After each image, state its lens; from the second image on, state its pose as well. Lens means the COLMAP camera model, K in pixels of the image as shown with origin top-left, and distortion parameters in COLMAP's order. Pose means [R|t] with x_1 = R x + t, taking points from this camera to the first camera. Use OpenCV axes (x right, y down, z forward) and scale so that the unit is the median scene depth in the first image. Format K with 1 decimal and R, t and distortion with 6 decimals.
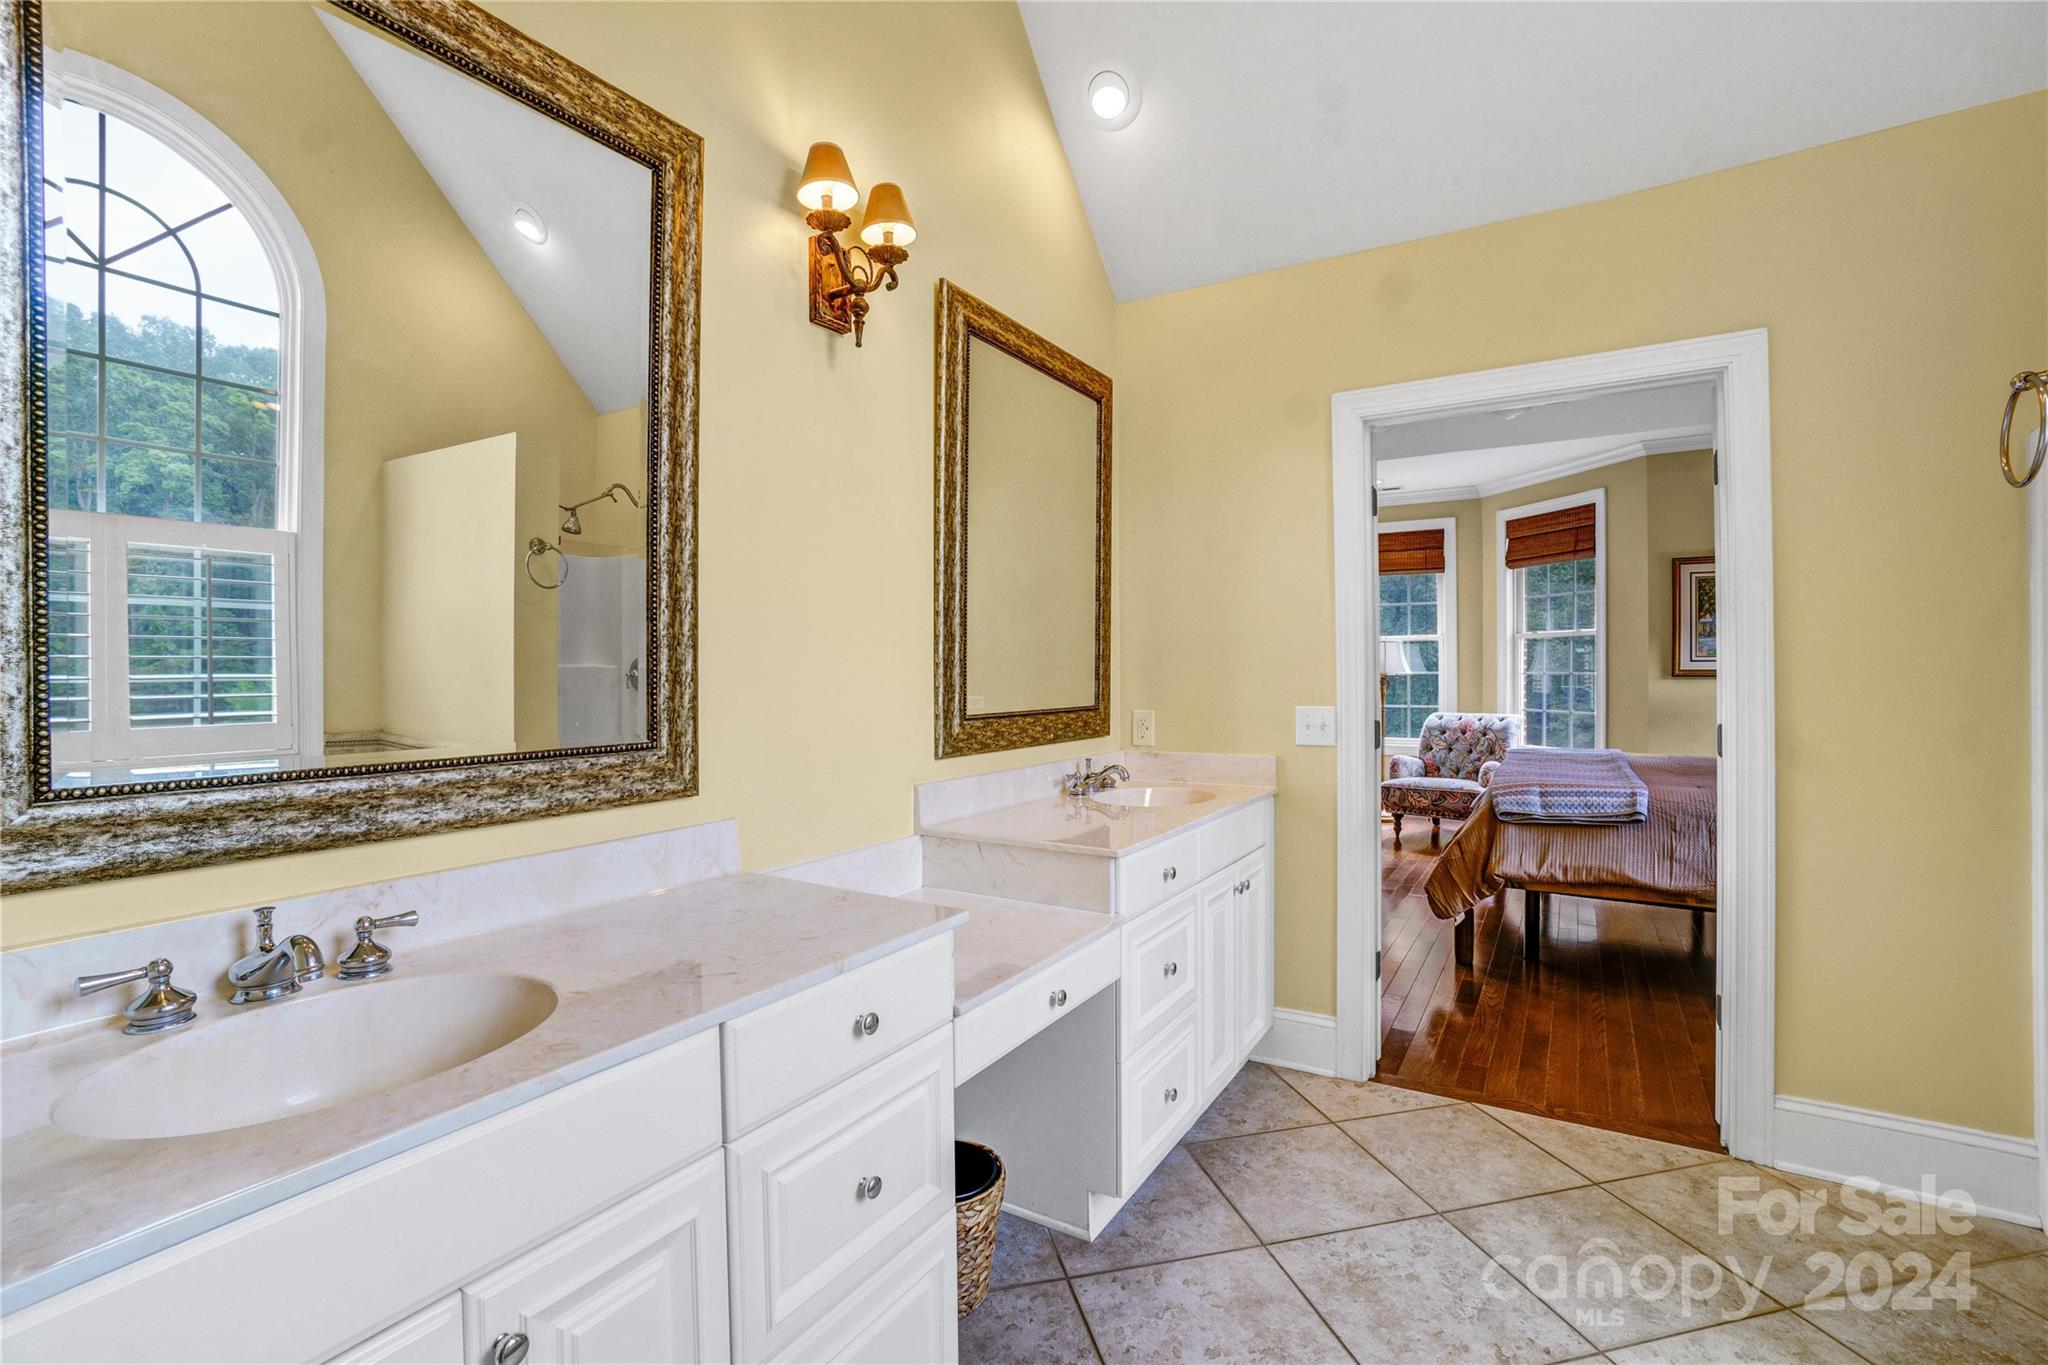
lens RADIAL K [[902.7, 0, 1017.9], [0, 902.7, 678.5], [0, 0, 1]] dist [-0.062918, 0.022081]
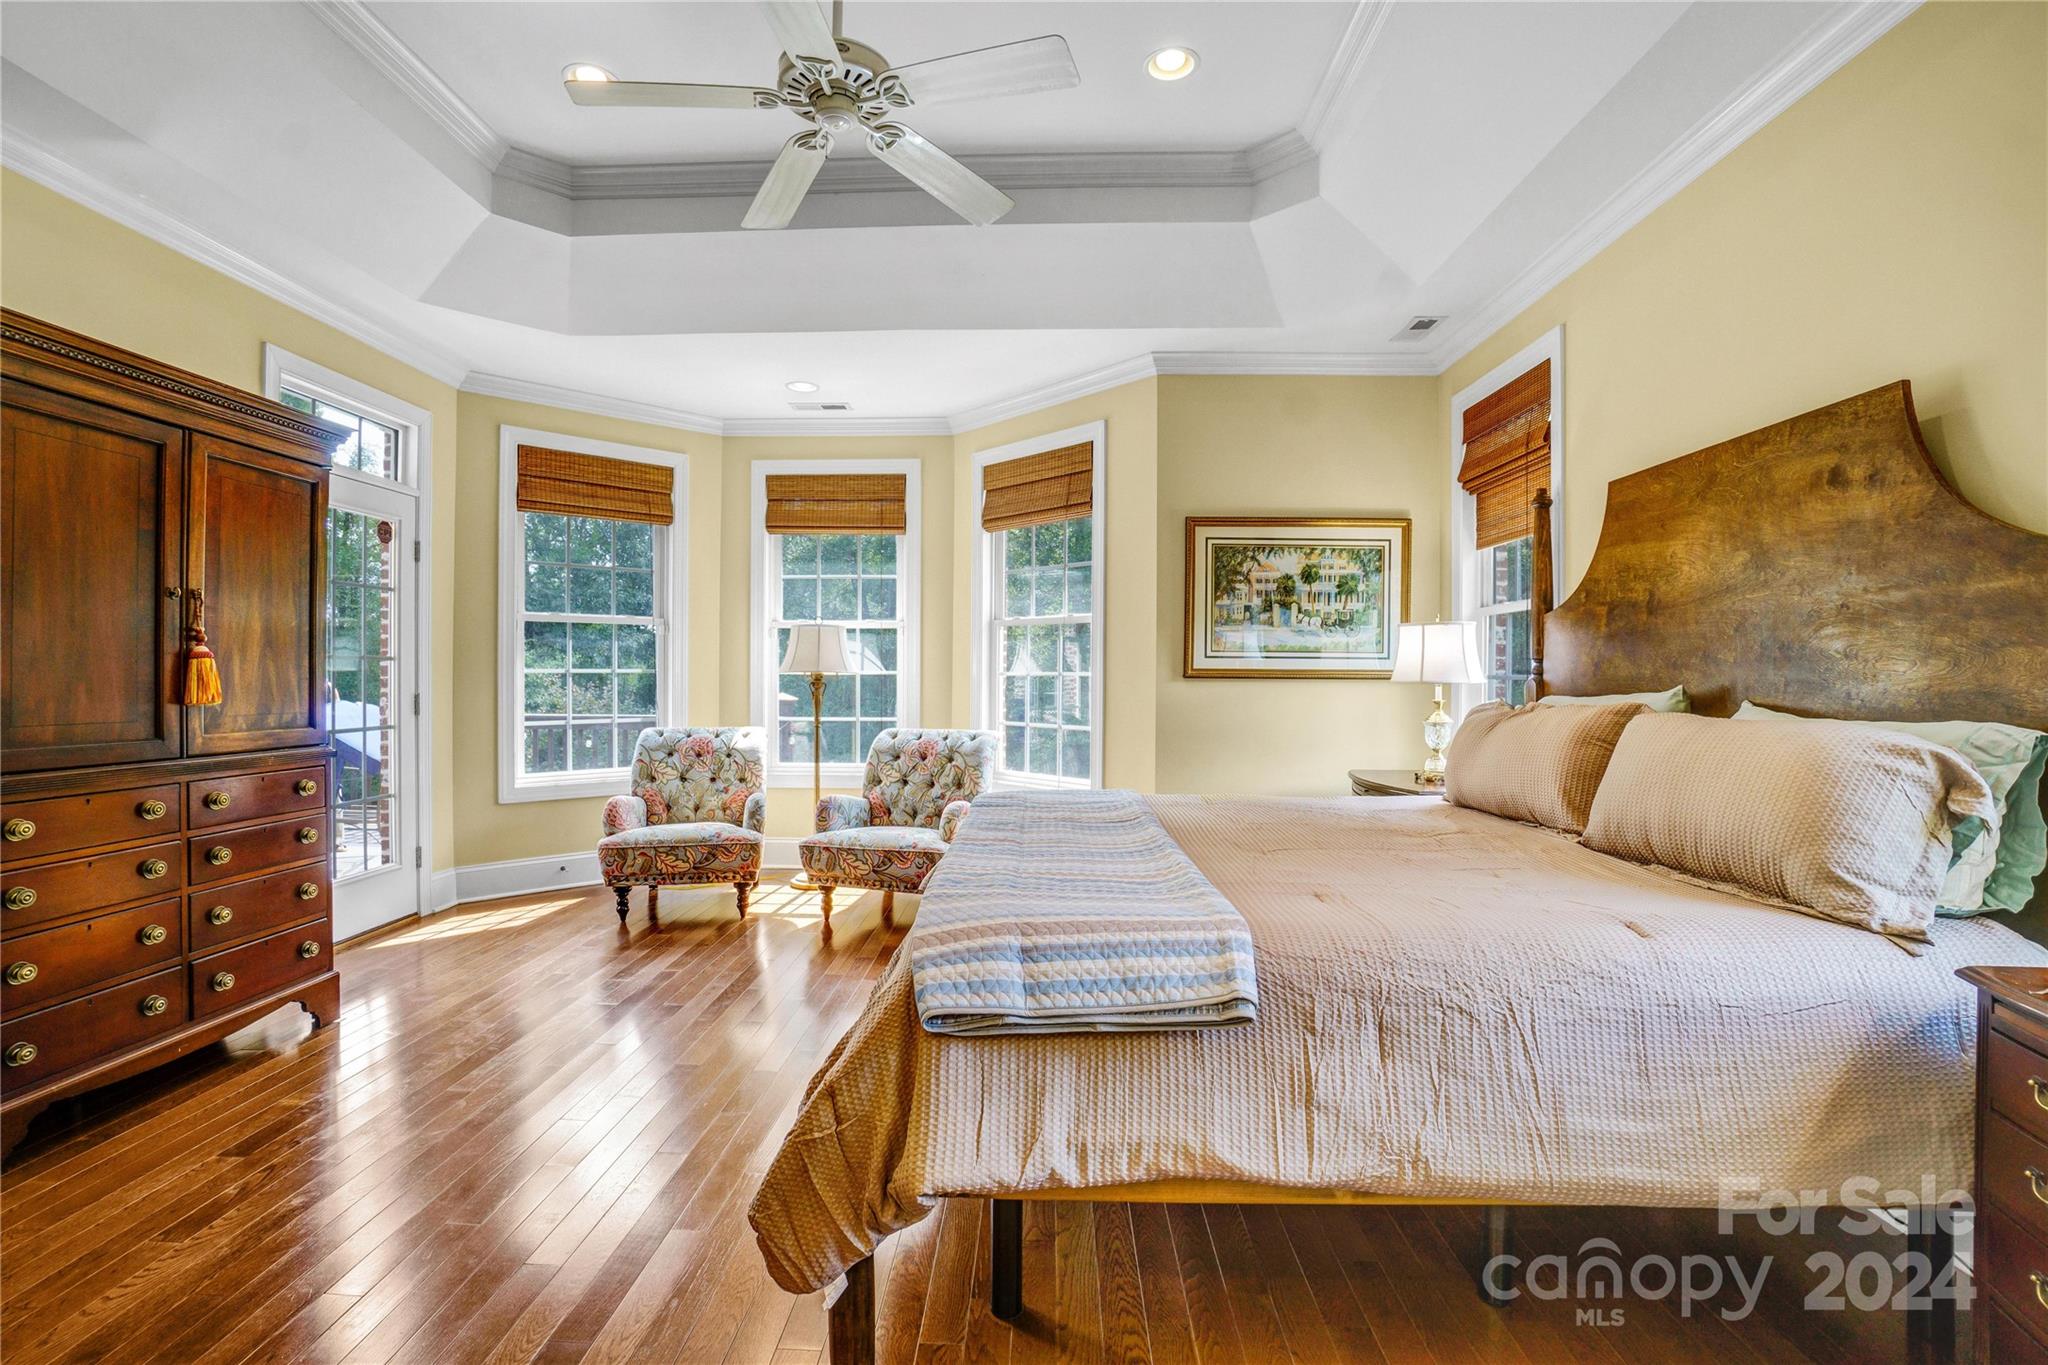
lens RADIAL K [[902.7, 0, 1017.9], [0, 902.7, 678.5], [0, 0, 1]] dist [-0.062918, 0.022081]
pose [[0.863564, 0.013034, 0.504071, 0.213702], [-0.009029, 0.999905, -0.010388, 0.006284], [-0.504158, 0.004420, 0.863600, 0.362993]]
